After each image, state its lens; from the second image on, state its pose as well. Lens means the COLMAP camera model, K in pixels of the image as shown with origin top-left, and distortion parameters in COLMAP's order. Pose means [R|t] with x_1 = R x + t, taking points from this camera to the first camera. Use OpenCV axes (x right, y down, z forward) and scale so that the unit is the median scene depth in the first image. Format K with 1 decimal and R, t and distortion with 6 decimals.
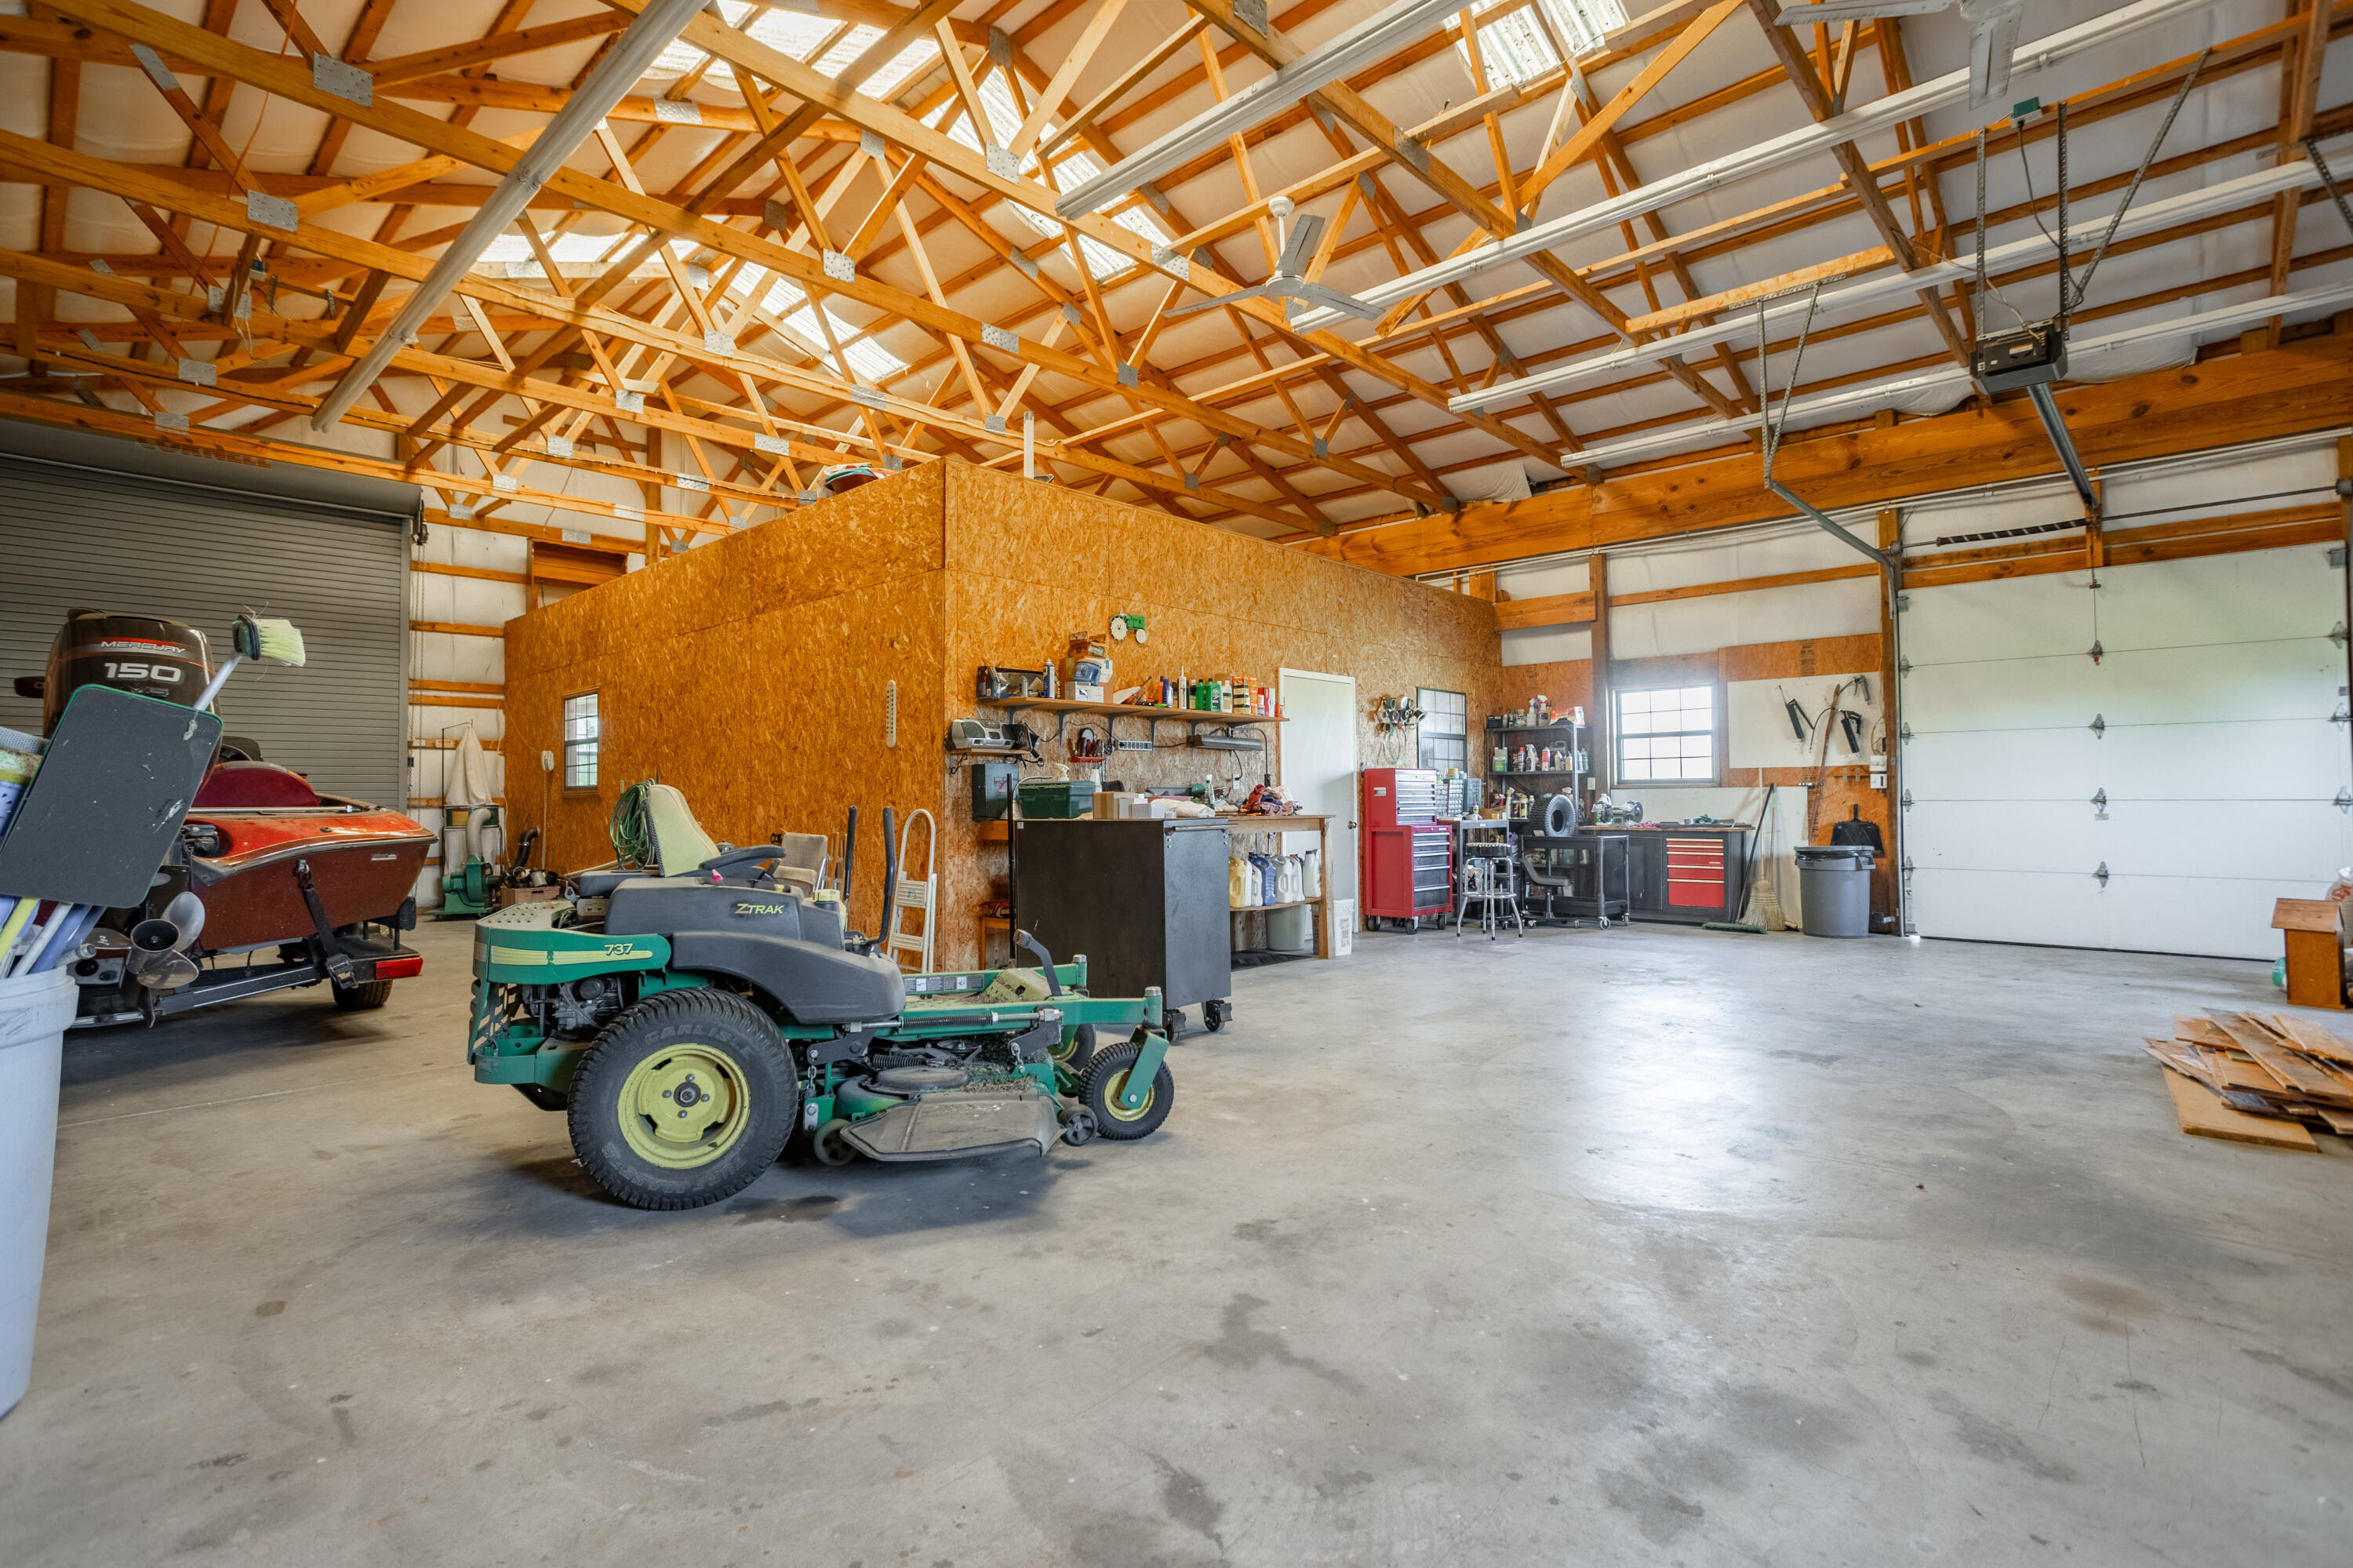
lens RADIAL K [[1122.0, 0, 1177.1], [0, 1122.0, 789.0], [0, 0, 1]] dist [-0.001009, -0.000035]
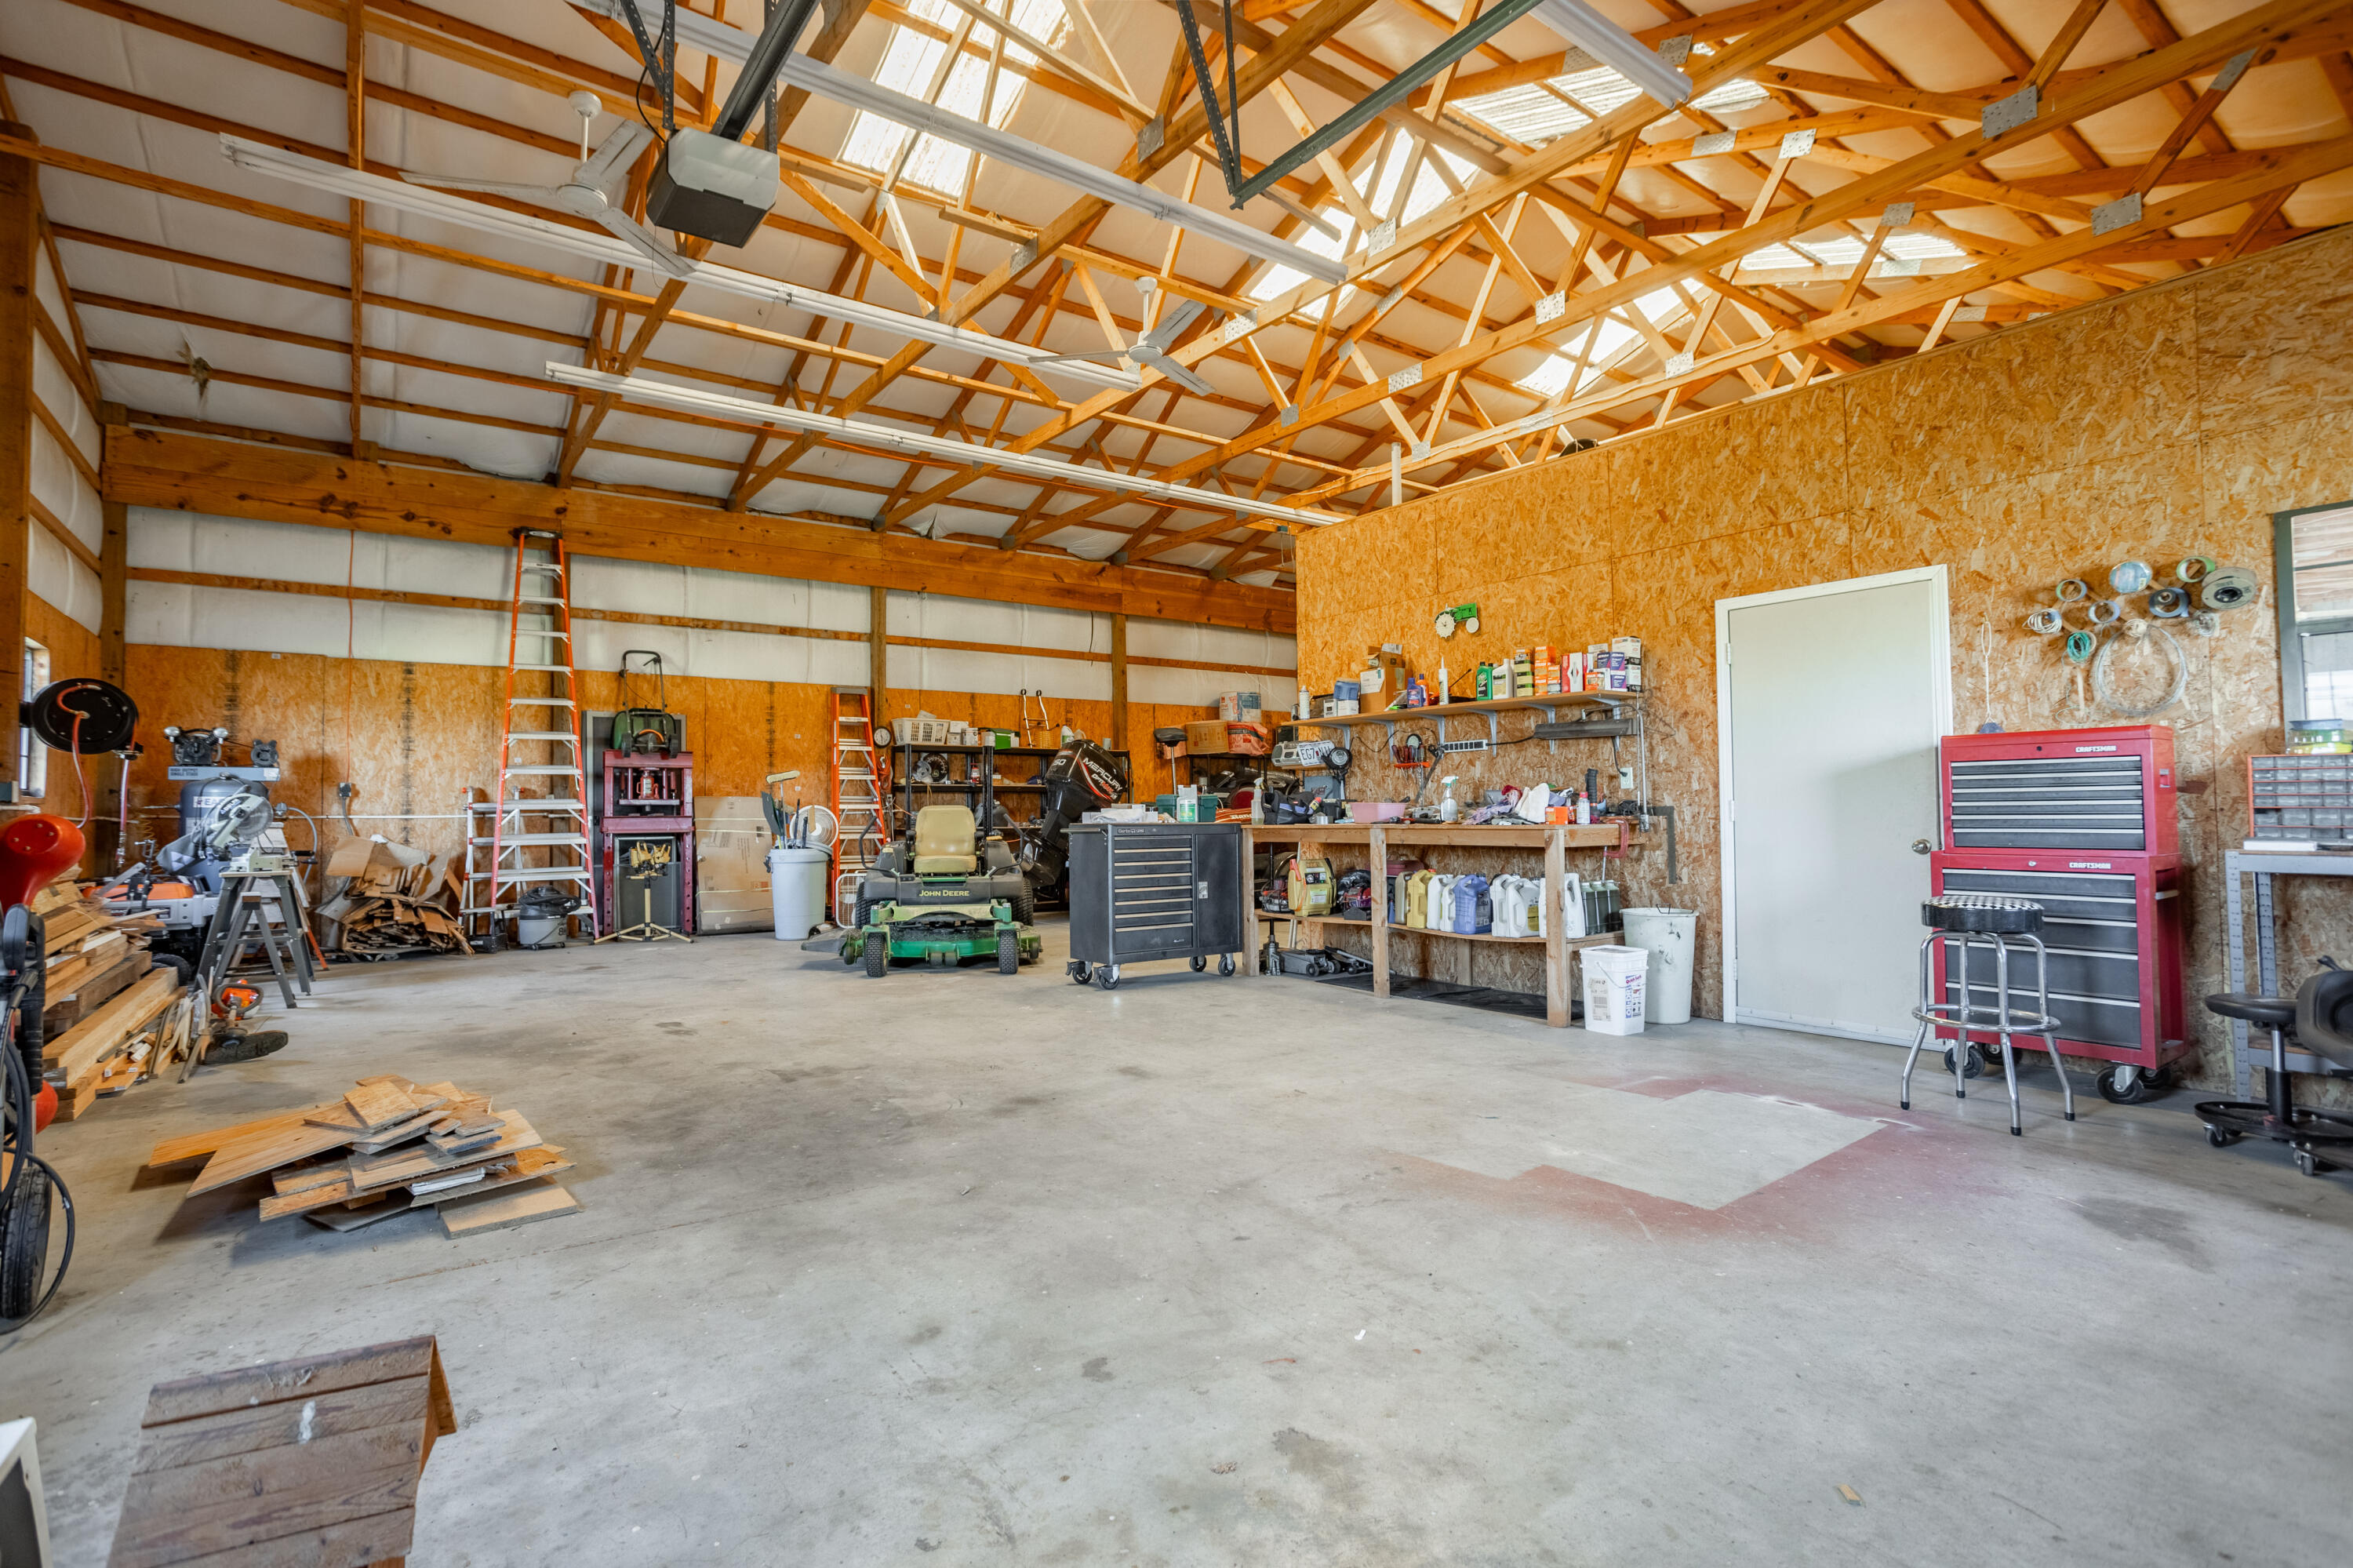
lens RADIAL K [[1122.0, 0, 1175.3], [0, 1122.0, 782.1], [0, 0, 1]] dist [-0.001009, -0.000035]
pose [[-0.170835, -0.021082, -0.985074, 0.748541], [0.019294, 0.999508, -0.024737, 0.007466], [0.985111, -0.023232, -0.170344, 0.757281]]
